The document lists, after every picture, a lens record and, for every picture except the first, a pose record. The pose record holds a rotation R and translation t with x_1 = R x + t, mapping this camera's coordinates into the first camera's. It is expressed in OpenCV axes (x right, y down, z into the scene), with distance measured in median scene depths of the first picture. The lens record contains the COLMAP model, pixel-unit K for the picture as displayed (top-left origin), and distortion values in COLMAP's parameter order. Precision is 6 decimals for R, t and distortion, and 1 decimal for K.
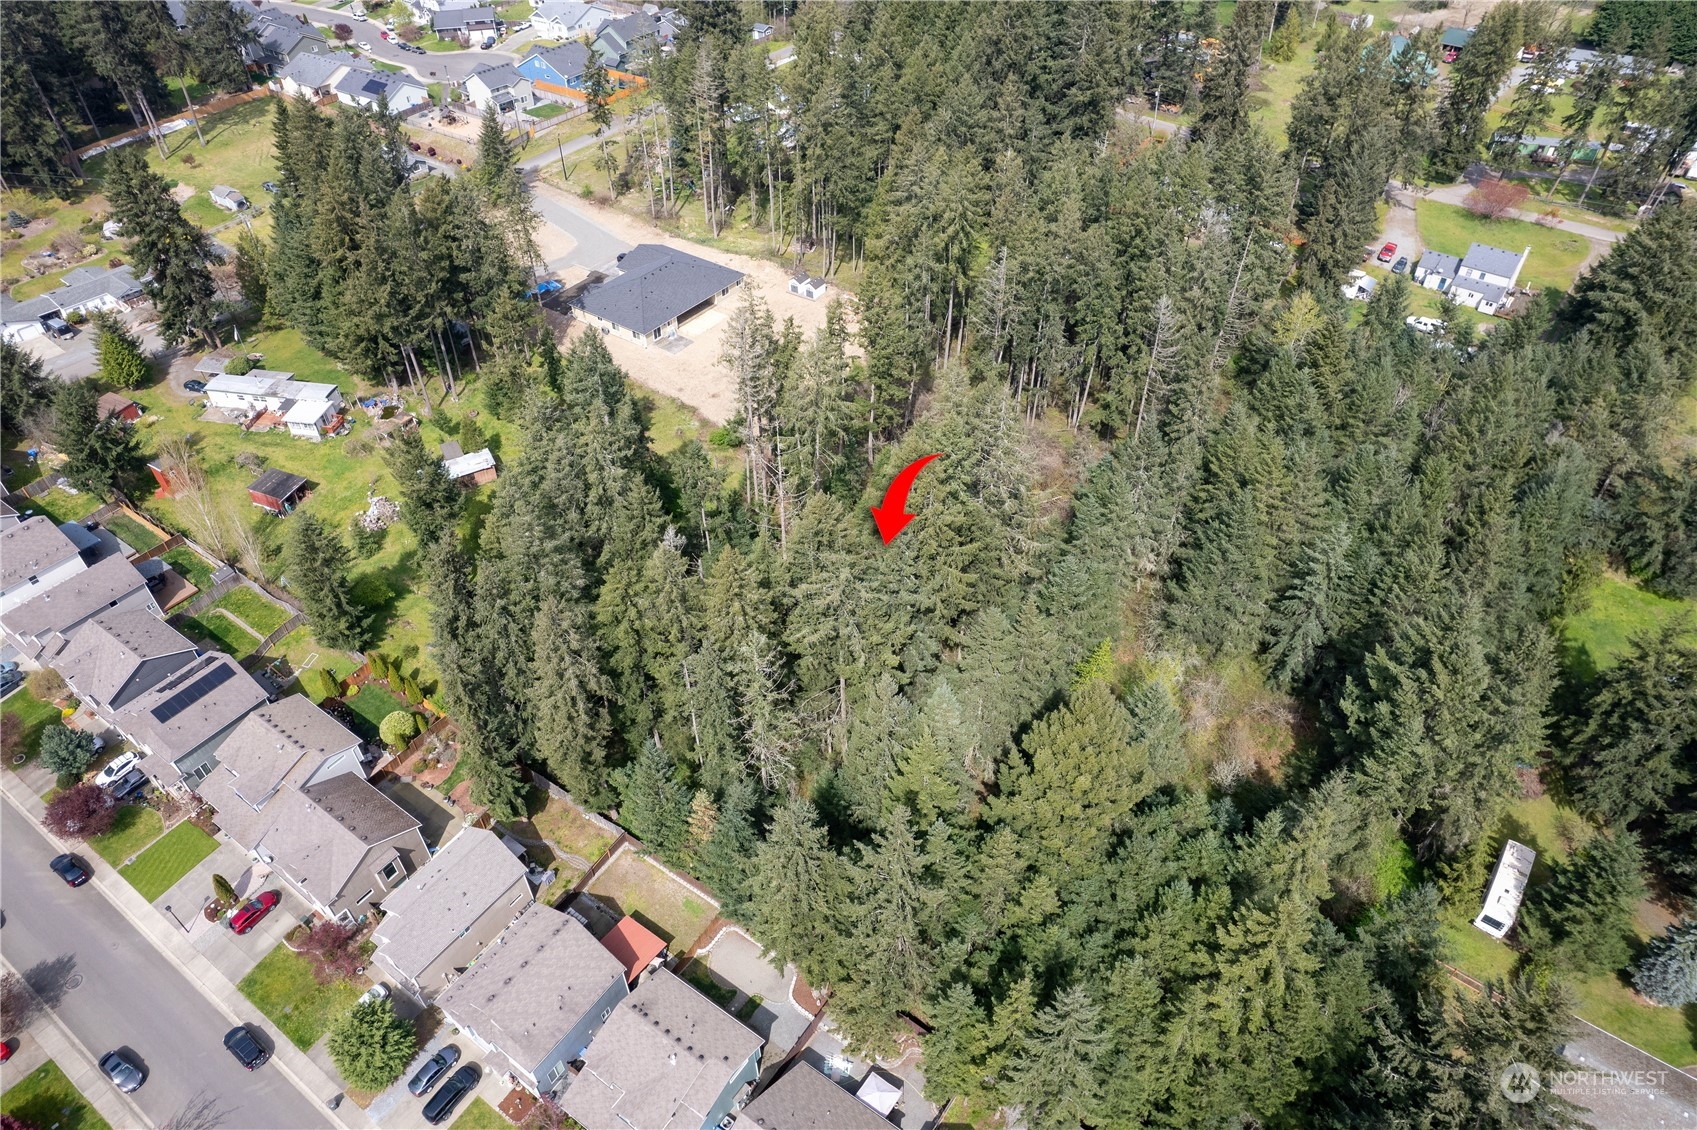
lens RADIAL K [[1087.4, 0, 855.7], [0, 1087.4, 566.5], [0, 0, 1]] dist [-0.083935, 0.075188]
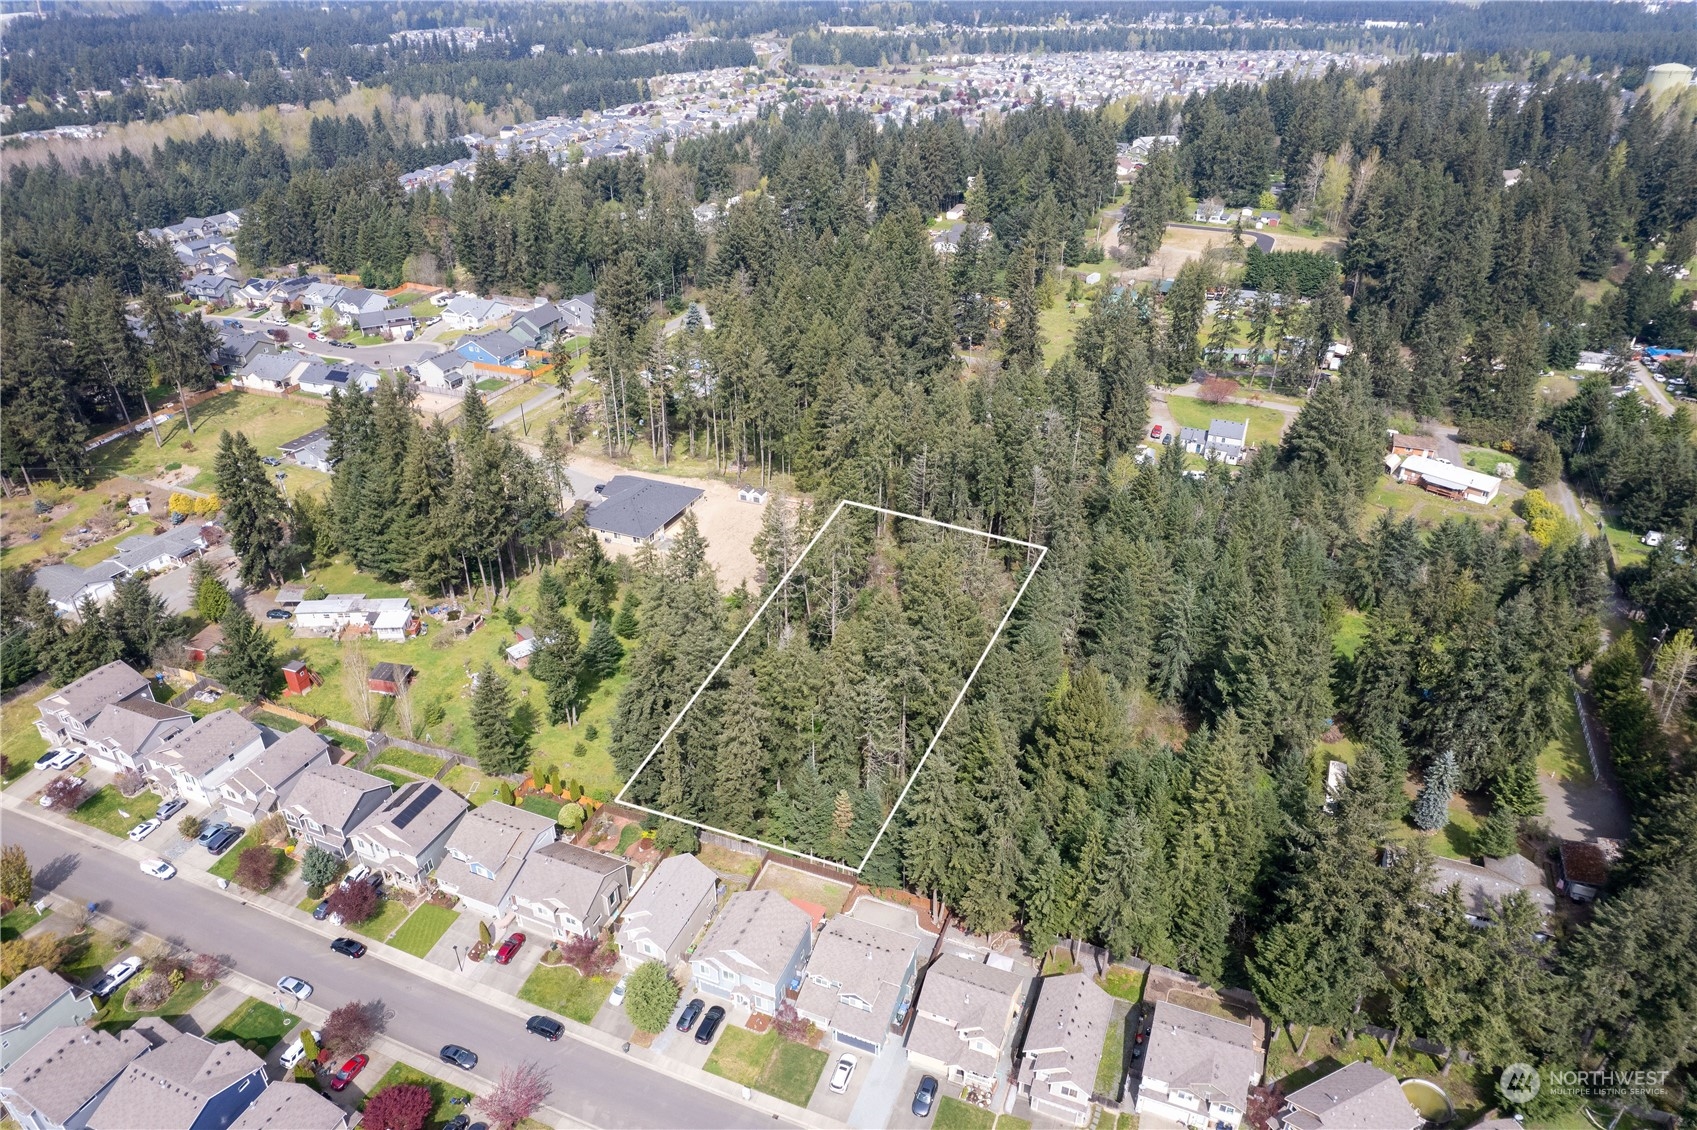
lens RADIAL K [[1087.4, 0, 855.7], [0, 1087.4, 566.5], [0, 0, 1]] dist [-0.083935, 0.075188]
pose [[0.973189, -0.107156, 0.203519, -0.204443], [0.148960, 0.967842, -0.202712, 0.110886], [-0.175253, 0.227594, 0.957856, -0.261510]]
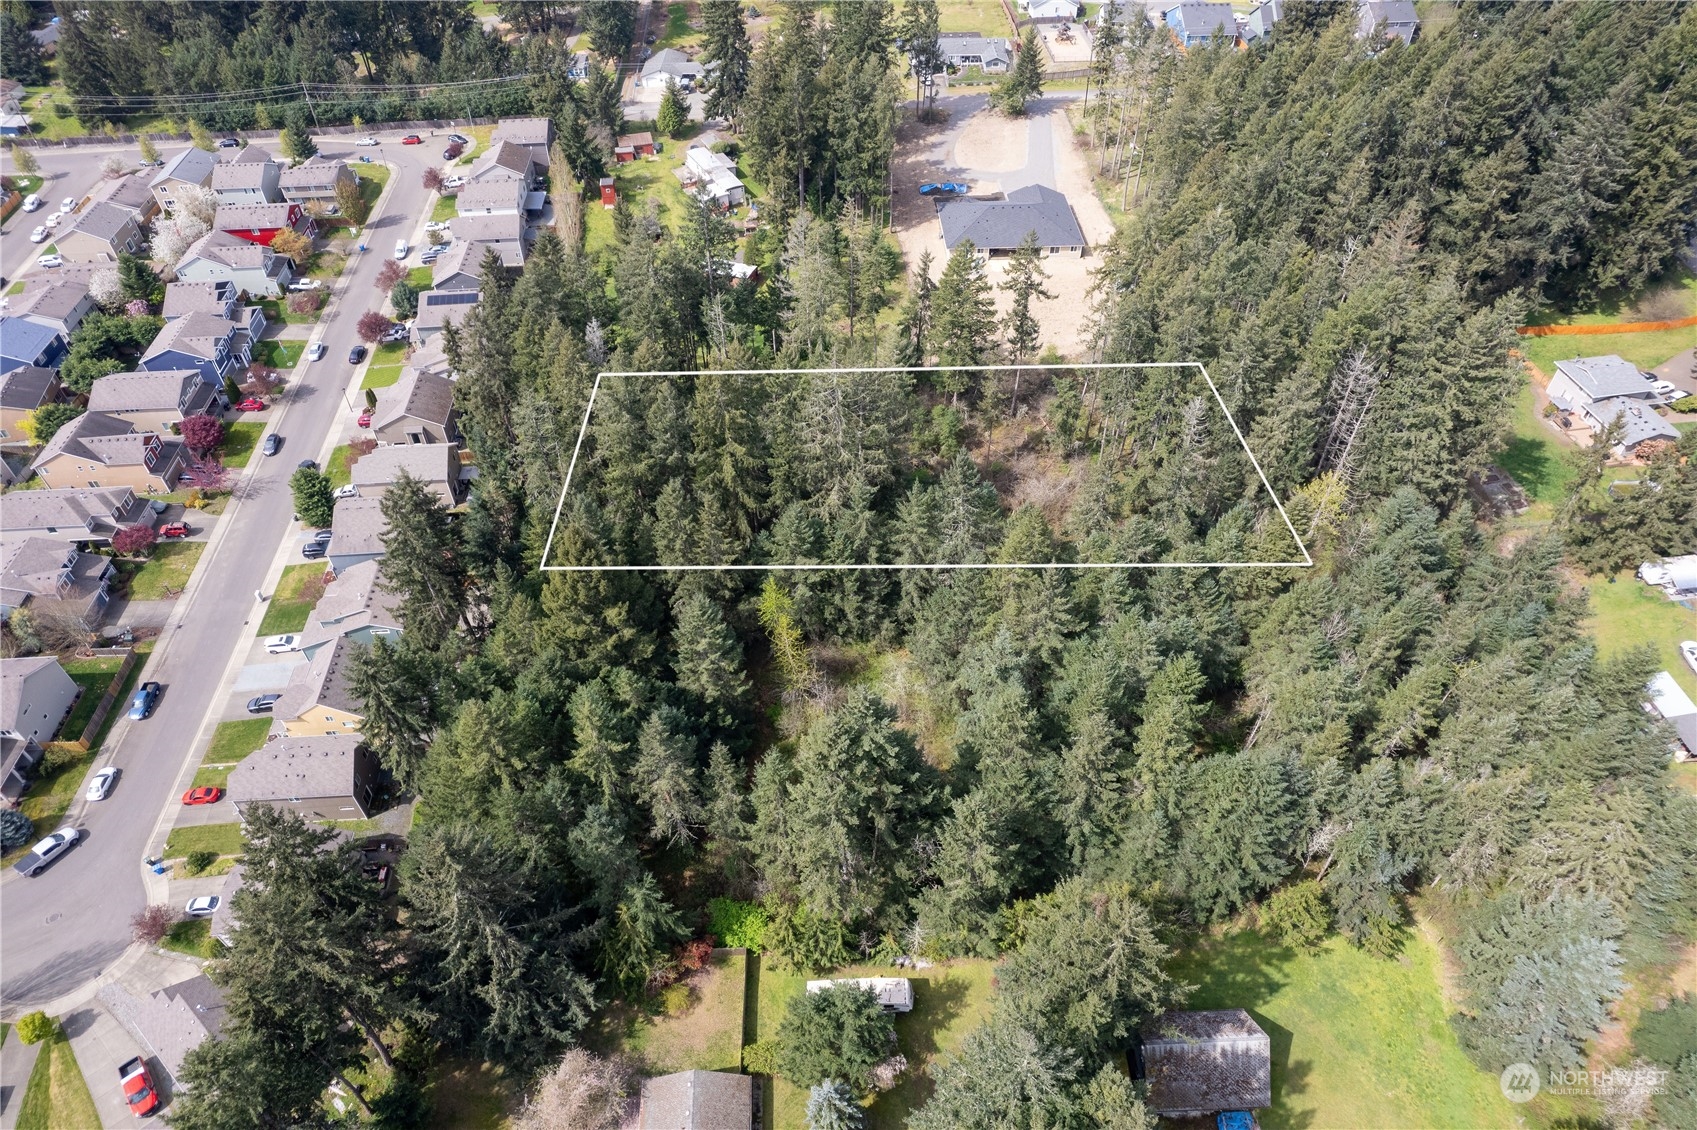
lens RADIAL K [[1087.4, 0, 855.7], [0, 1087.4, 566.5], [0, 0, 1]] dist [-0.083935, 0.075188]
pose [[0.623575, 0.547612, -0.557920, 0.523739], [-0.516892, 0.824218, 0.231271, -0.142090], [0.586495, 0.144170, 0.797019, 0.086022]]
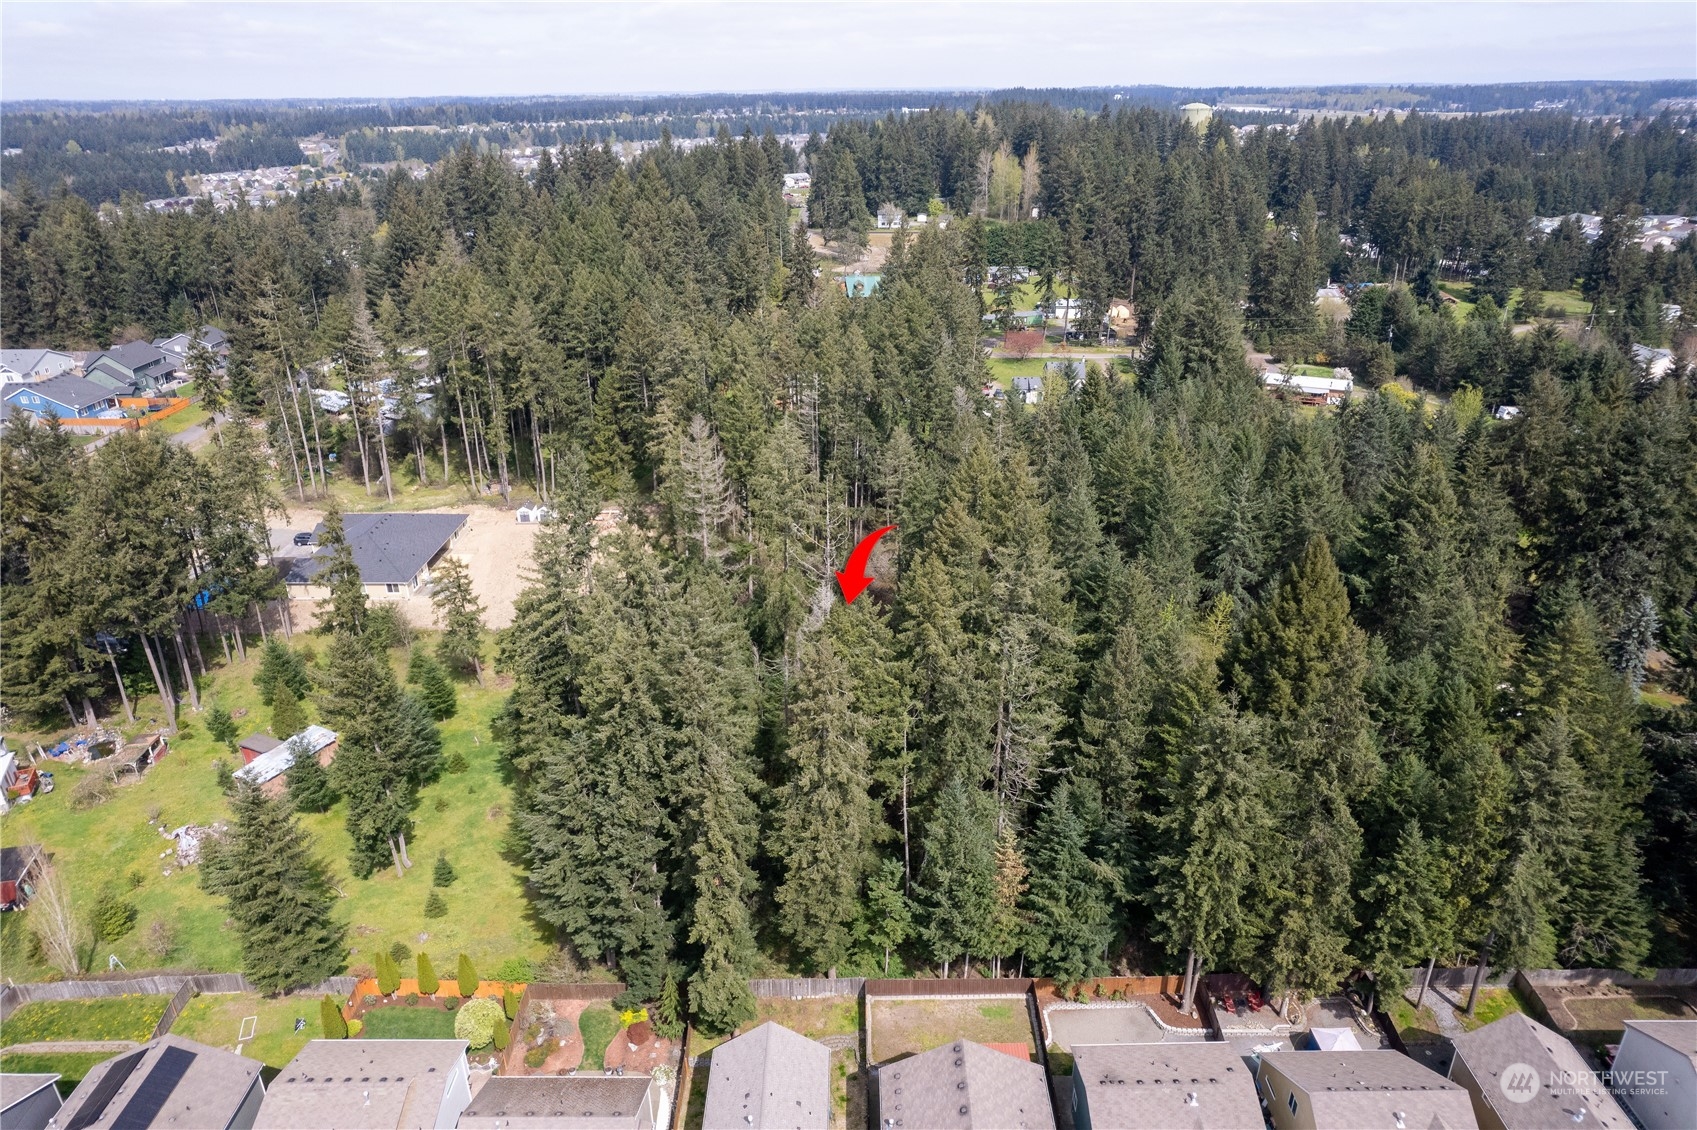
lens RADIAL K [[1087.4, 0, 855.7], [0, 1087.4, 566.5], [0, 0, 1]] dist [-0.083935, 0.075188]
pose [[0.814701, -0.238191, 0.528703, -0.331196], [0.390849, 0.899078, -0.197223, 0.073668], [-0.428368, 0.367321, 0.825576, 0.137752]]
